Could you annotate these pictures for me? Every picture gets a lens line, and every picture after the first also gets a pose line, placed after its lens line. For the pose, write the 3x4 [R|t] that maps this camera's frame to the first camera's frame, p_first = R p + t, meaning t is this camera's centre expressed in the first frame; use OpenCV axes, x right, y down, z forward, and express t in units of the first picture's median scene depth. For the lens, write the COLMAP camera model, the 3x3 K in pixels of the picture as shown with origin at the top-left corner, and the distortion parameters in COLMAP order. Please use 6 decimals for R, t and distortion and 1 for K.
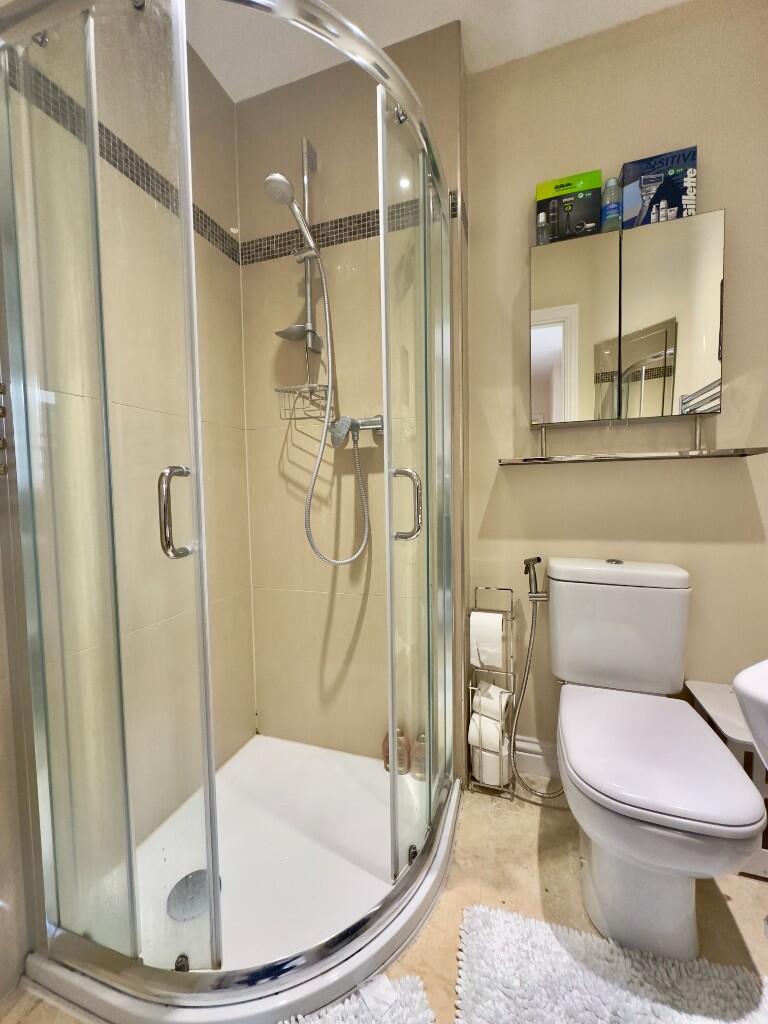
lens RADIAL K [[406.8, 0, 384.0], [0, 406.8, 512.0], [0, 0, 1]] dist [-0.003113, 0.000414]
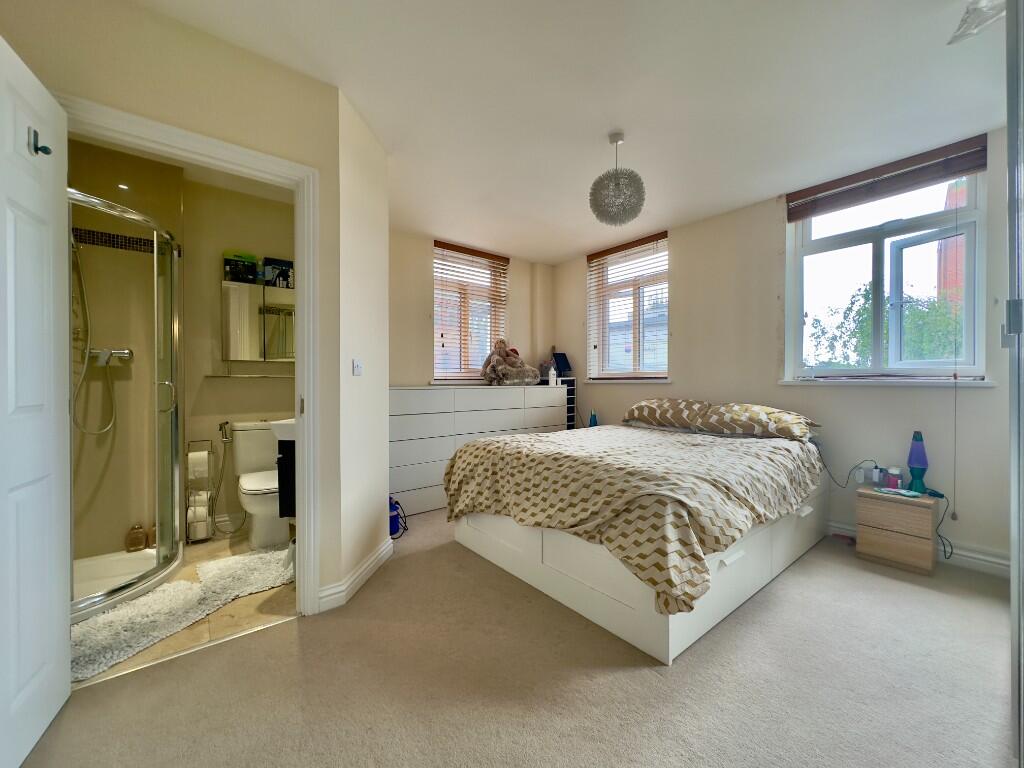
lens RADIAL K [[406.8, 0, 512.0], [0, 406.8, 384.0], [0, 0, 1]] dist [-0.003113, 0.000414]
pose [[0.540568, 0.010063, 0.841240, -0.602199], [0.037782, 0.998629, -0.036224, 0.047082], [-0.840452, 0.051365, 0.539447, -1.403663]]
